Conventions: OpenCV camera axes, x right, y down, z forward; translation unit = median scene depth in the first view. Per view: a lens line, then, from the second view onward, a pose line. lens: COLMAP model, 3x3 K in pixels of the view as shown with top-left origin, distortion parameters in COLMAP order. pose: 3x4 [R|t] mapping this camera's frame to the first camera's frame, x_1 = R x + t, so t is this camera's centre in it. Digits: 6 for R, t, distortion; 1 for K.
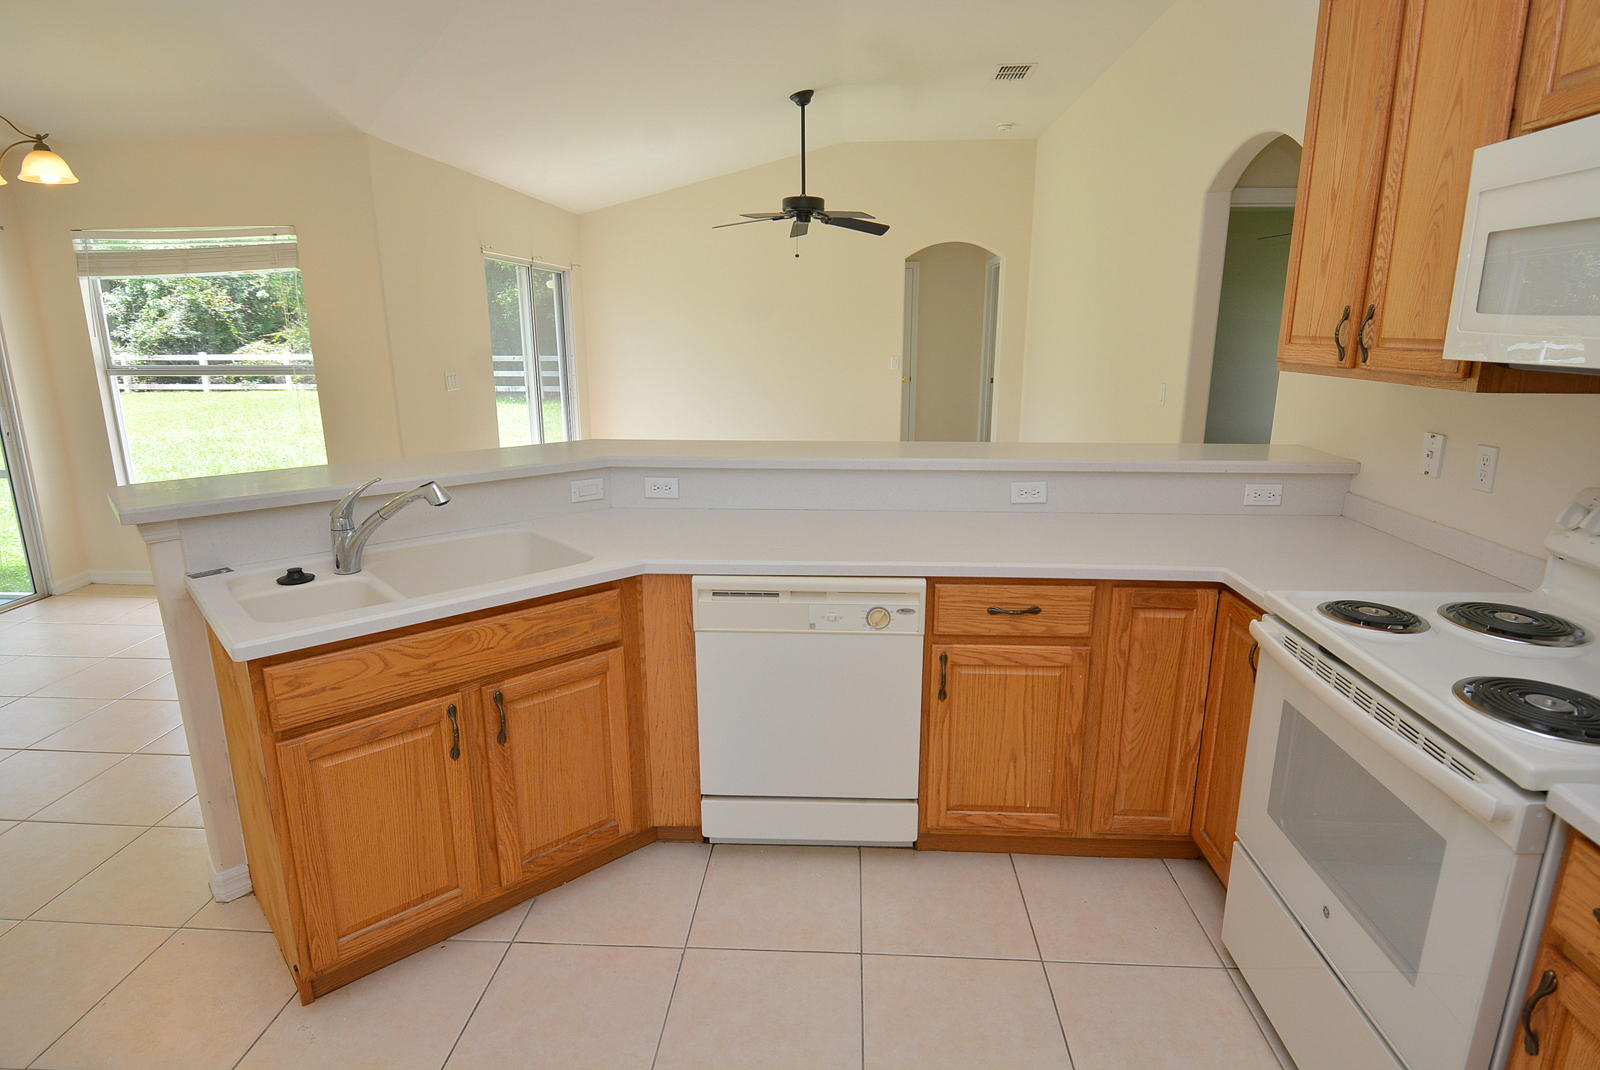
lens RADIAL K [[844.8, 0, 805.6], [0, 844.8, 530.7], [0, 0, 1]] dist [0.010163, -0.018471]
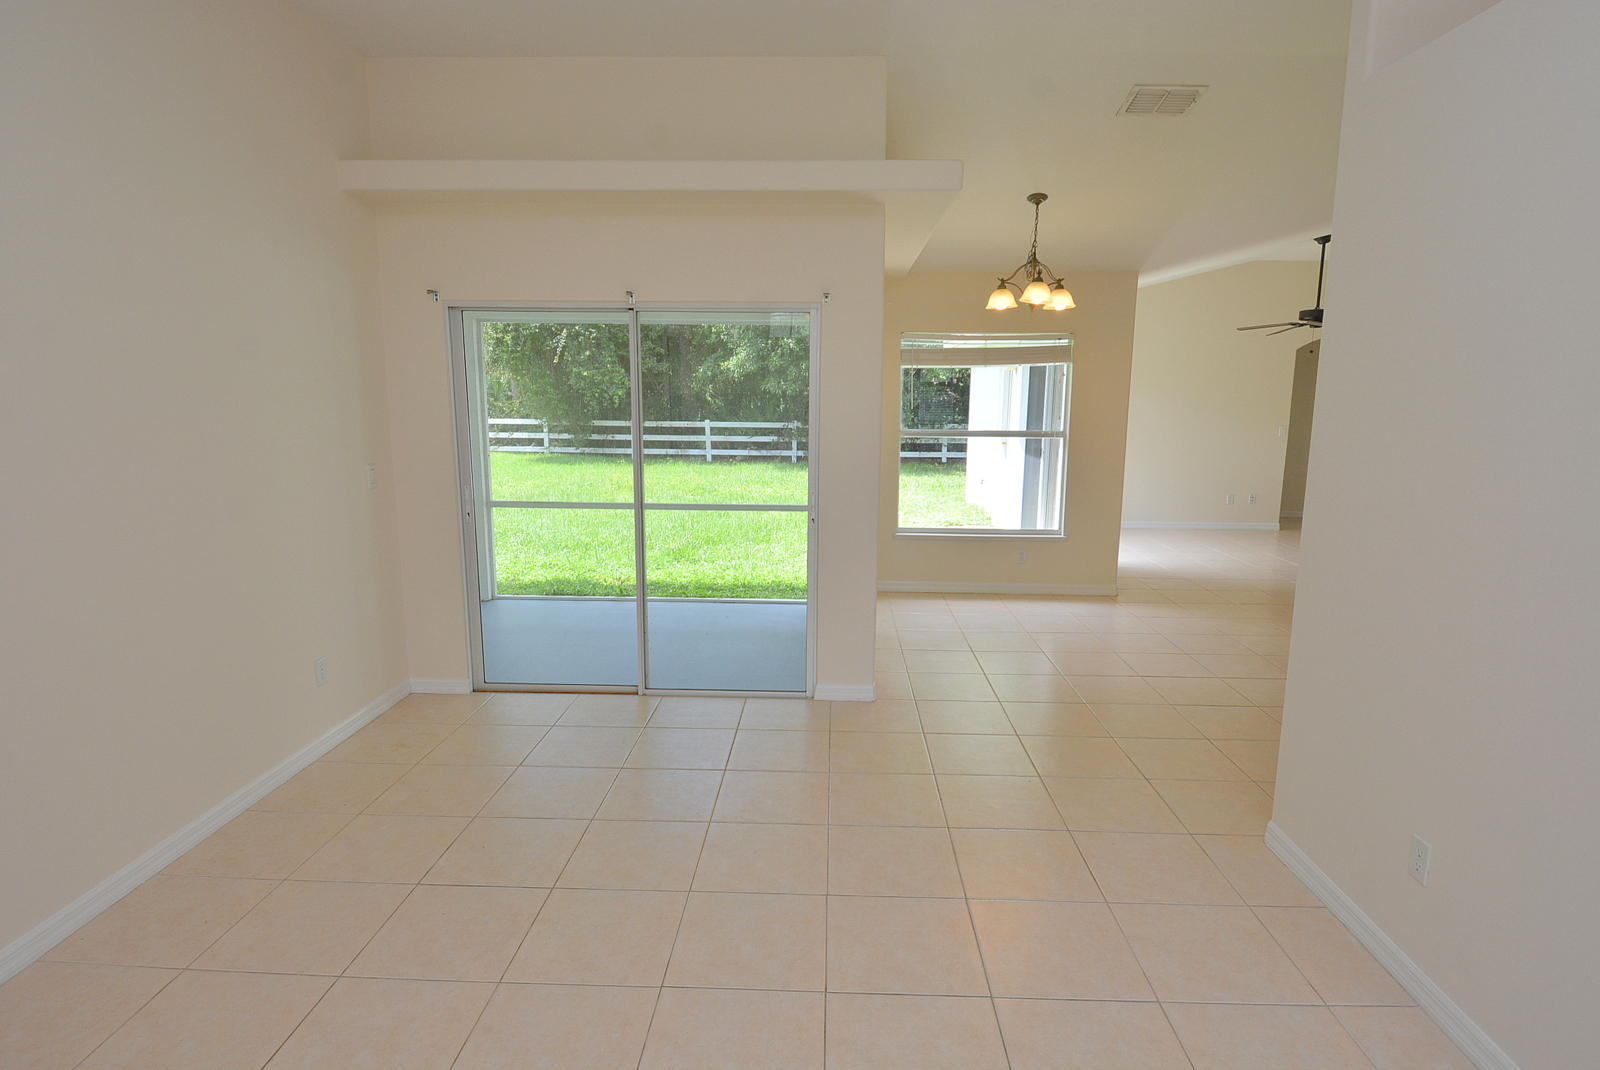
lens RADIAL K [[844.8, 0, 816.8], [0, 844.8, 519.5], [0, 0, 1]] dist [0.010163, -0.018471]
pose [[0.999310, 0.003073, 0.037019, -2.205473], [0.000250, 0.995994, -0.089422, 0.145289], [-0.037146, 0.089370, 0.995306, -0.715624]]
